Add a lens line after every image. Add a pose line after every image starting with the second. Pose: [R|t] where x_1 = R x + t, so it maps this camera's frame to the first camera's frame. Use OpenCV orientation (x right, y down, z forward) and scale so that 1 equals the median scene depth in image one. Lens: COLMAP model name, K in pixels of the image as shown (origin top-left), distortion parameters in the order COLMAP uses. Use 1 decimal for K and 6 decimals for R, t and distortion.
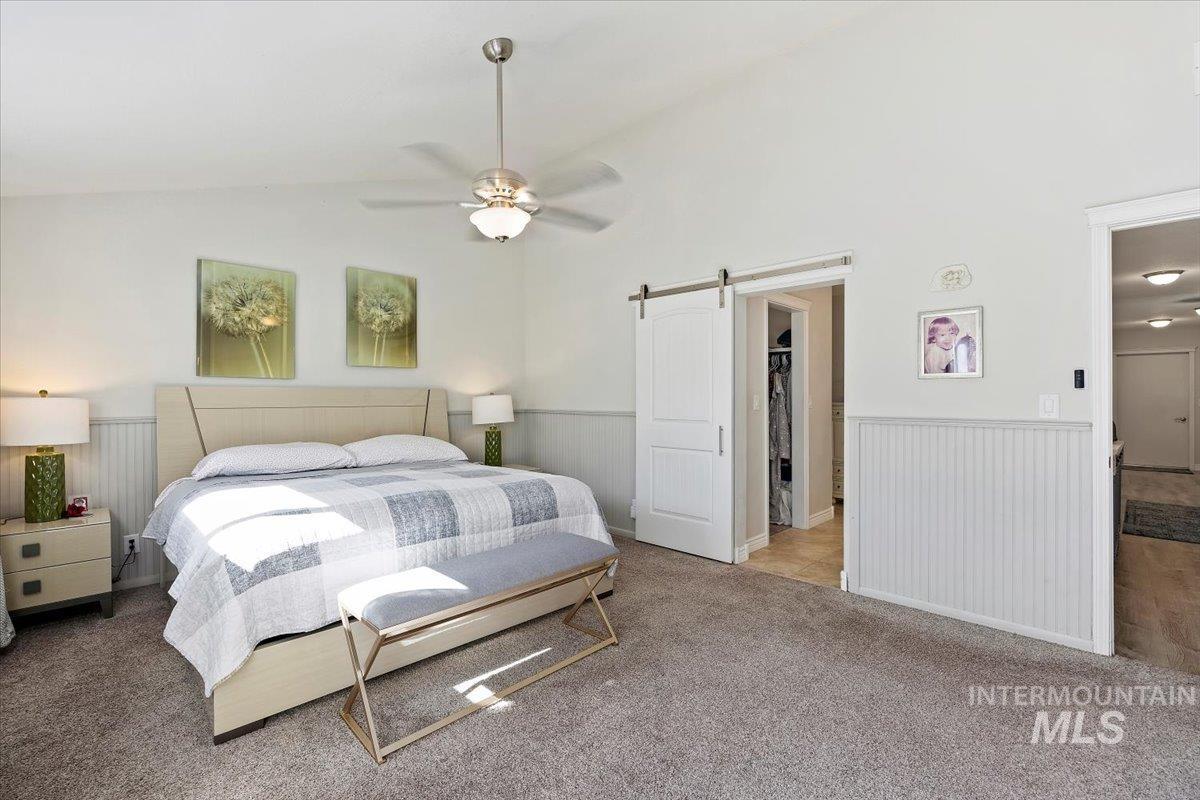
lens RADIAL K [[530.4, 0, 612.4], [0, 530.4, 397.8], [0, 0, 1]] dist [-0.001199, -0.000063]
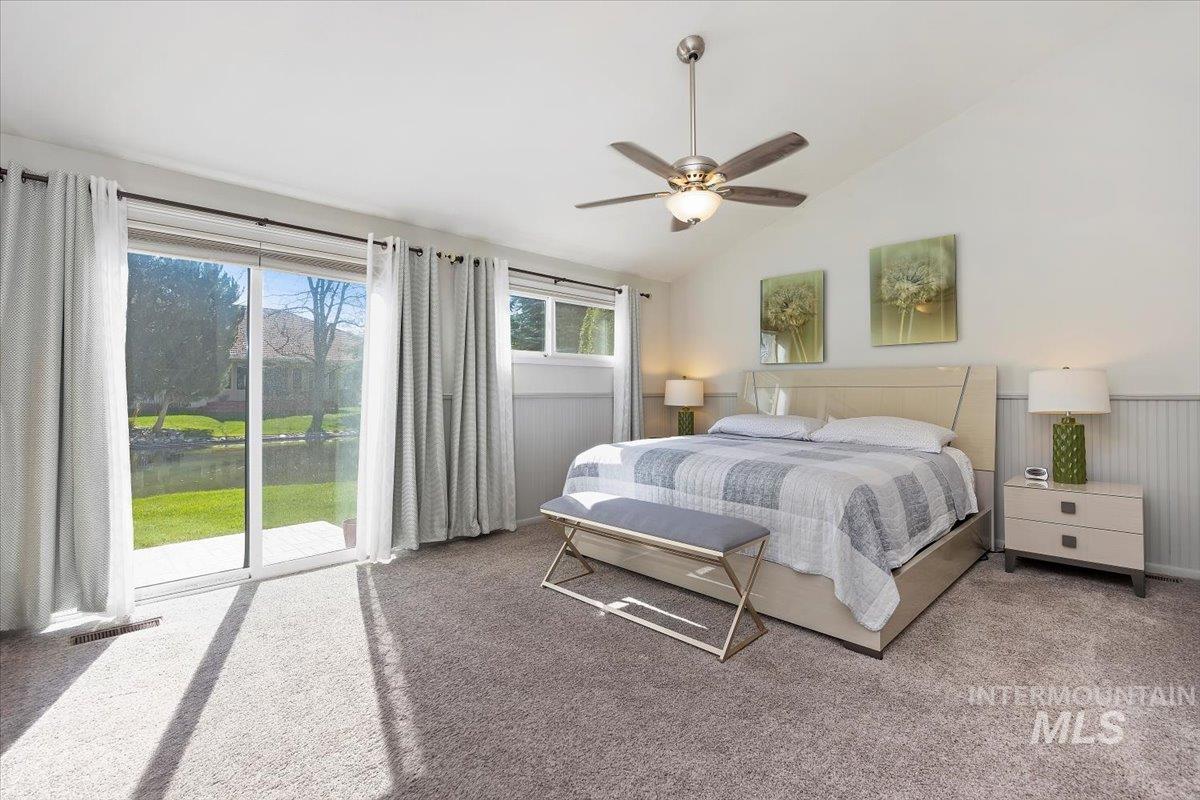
lens RADIAL K [[530.4, 0, 612.4], [0, 530.4, 397.8], [0, 0, 1]] dist [-0.001199, -0.000063]
pose [[-0.006184, 0.013401, -0.999891, 0.594250], [-0.002414, 0.999907, 0.013417, 0.029034], [0.999978, 0.002497, -0.006151, 0.590613]]
